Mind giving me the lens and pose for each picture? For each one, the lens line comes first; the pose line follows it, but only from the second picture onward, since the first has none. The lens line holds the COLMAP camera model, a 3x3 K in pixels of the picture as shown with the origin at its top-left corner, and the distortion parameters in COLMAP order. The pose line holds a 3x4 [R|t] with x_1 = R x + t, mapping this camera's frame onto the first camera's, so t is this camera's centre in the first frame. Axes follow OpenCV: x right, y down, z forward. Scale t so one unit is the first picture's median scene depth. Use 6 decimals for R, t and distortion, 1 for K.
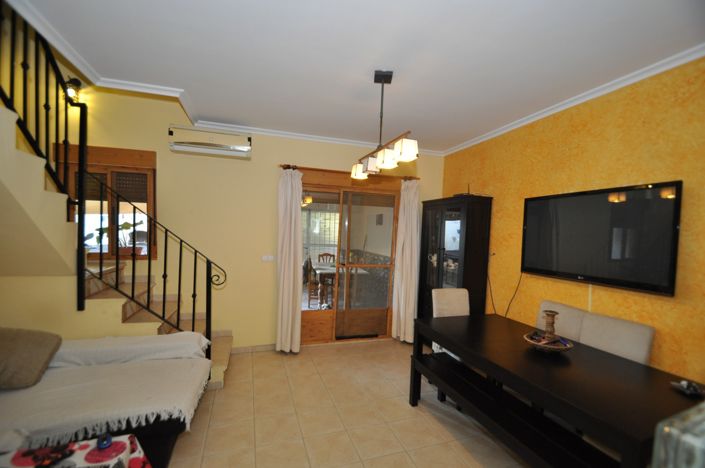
lens RADIAL K [[308.7, 0, 354.8], [0, 308.7, 246.8], [0, 0, 1]] dist [0.014687, -0.016517]
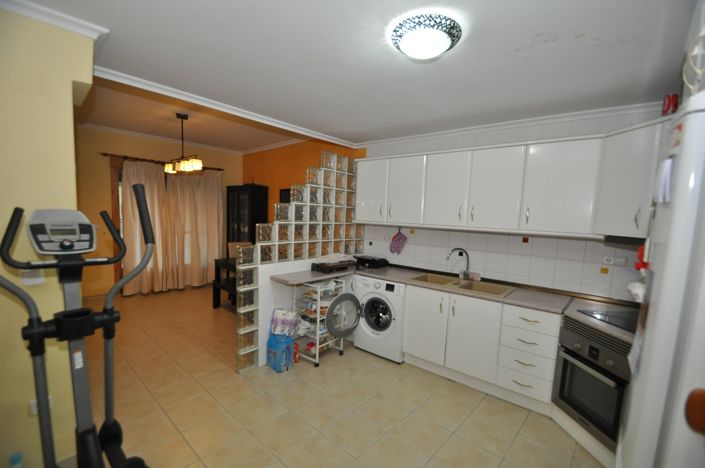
lens RADIAL K [[308.7, 0, 354.8], [0, 308.7, 246.8], [0, 0, 1]] dist [0.014687, -0.016517]
pose [[0.868618, -0.050903, 0.492860, 0.030266], [0.014953, 0.996949, 0.076612, 0.043804], [-0.495256, -0.059177, 0.866729, -0.761863]]
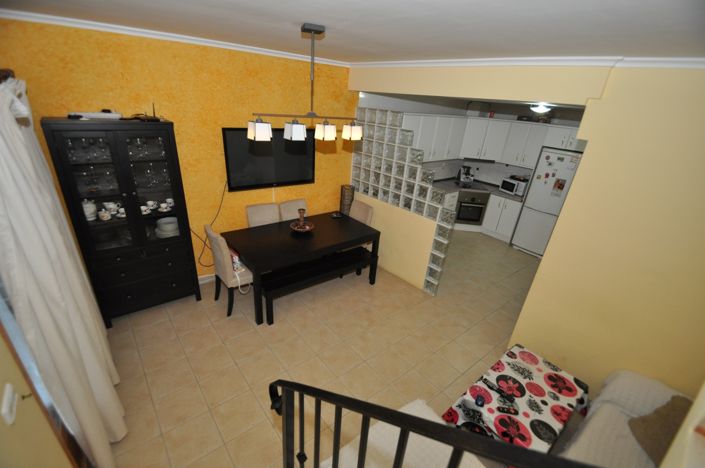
lens RADIAL K [[303.6, 0, 352.3], [0, 303.6, 245.0], [0, 0, 1]] dist [0.013253, 0.000116]
pose [[-0.342403, -0.457497, 0.820644, -0.724877], [-0.041036, 0.879889, 0.473403, -0.327935], [-0.938657, 0.128419, -0.320051, 0.975623]]
